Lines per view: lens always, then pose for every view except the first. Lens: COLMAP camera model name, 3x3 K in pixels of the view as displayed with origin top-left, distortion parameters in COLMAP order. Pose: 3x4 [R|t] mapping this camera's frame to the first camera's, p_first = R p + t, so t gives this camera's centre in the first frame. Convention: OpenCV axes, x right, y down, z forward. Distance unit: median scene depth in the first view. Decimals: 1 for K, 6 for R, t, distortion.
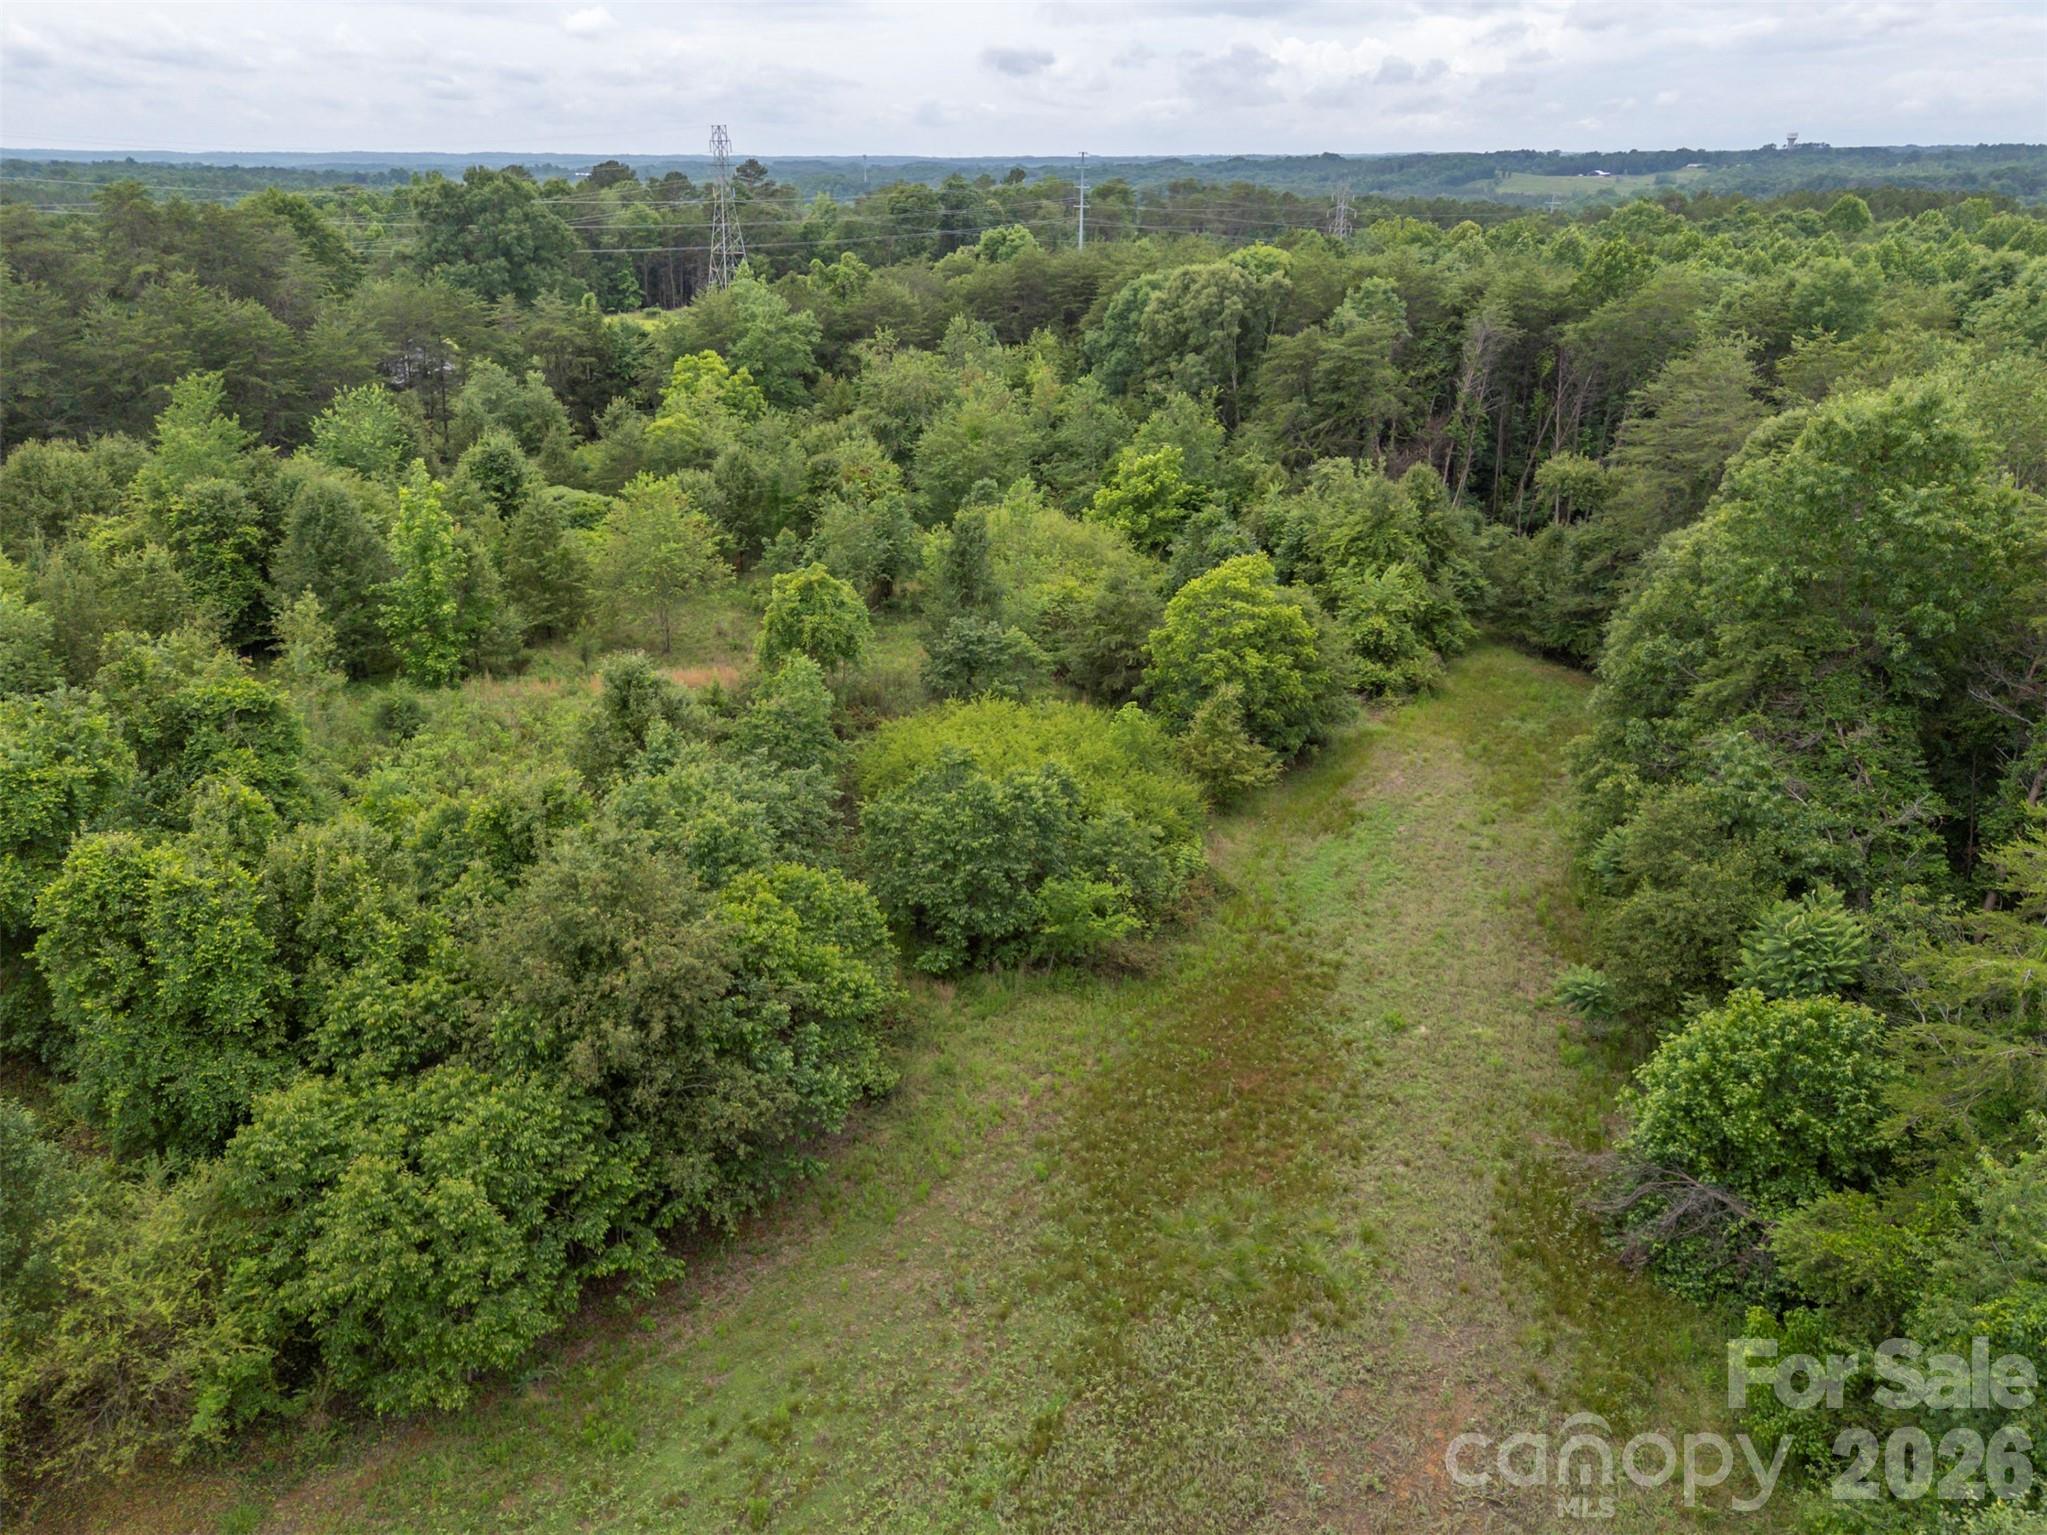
lens RADIAL K [[1458.1, 0, 1023.5], [0, 1458.1, 767.5], [0, 0, 1]] dist [0.073319, -0.064715]
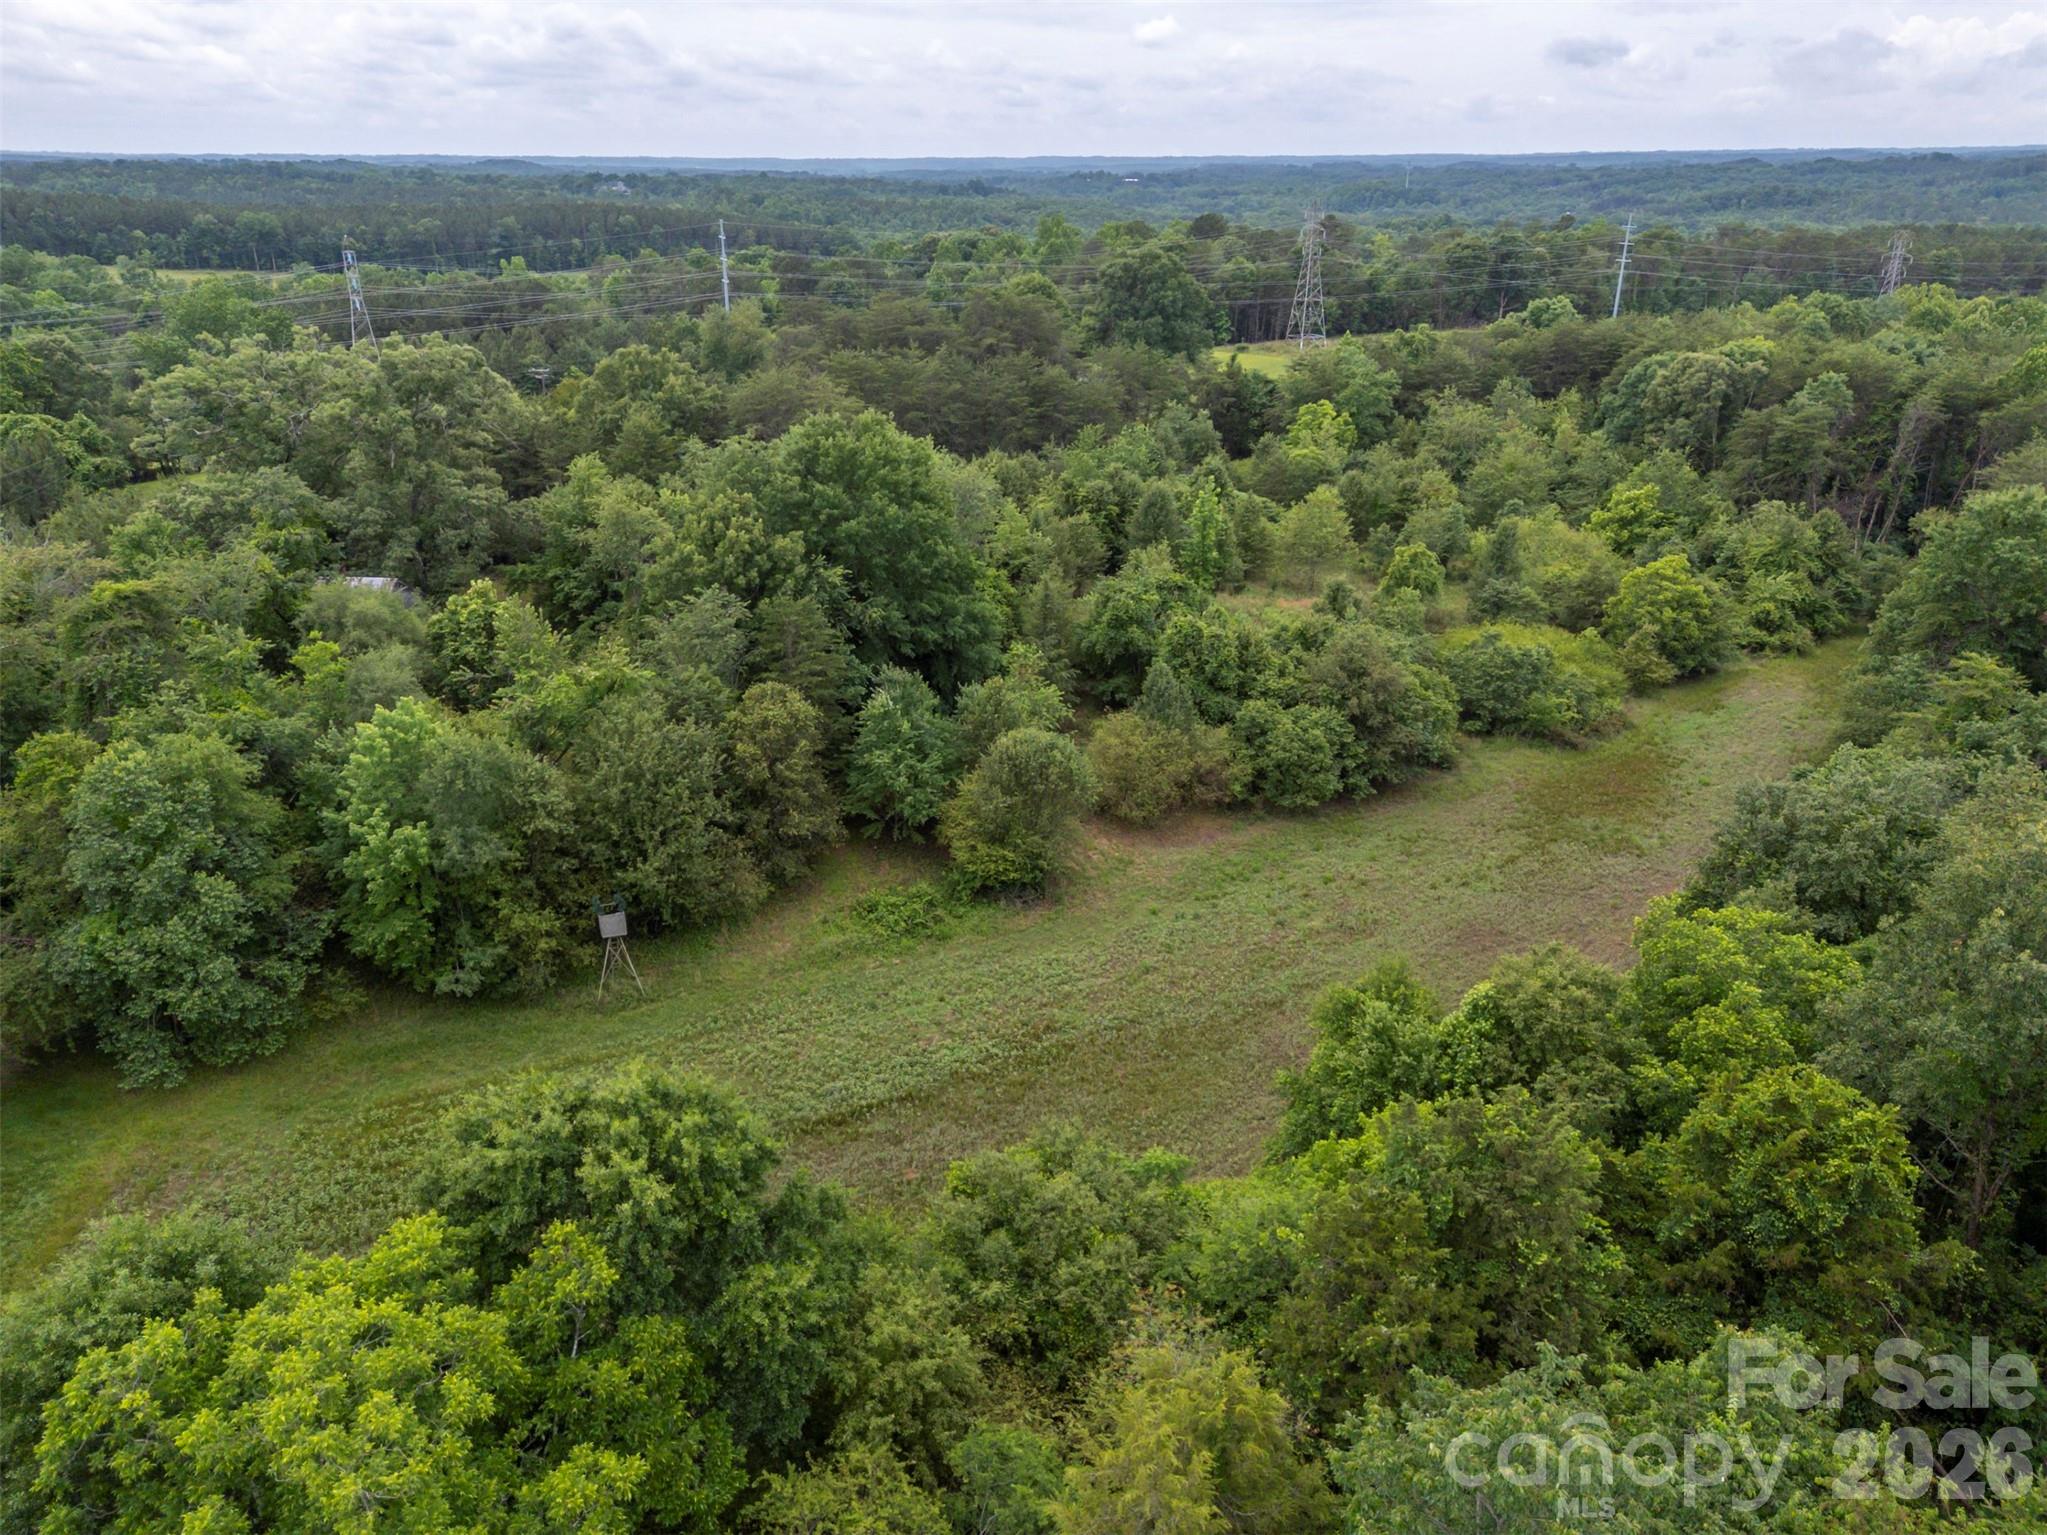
lens RADIAL K [[1497.4, 0, 1020.2], [0, 1497.4, 763.4], [0, 0, 1]] dist [0.081427, -0.073792]
pose [[0.946862, 0.118994, -0.298819, -0.010663], [-0.120606, 0.992614, 0.013114, 0.112174], [0.298173, 0.023623, 0.954220, -0.624609]]
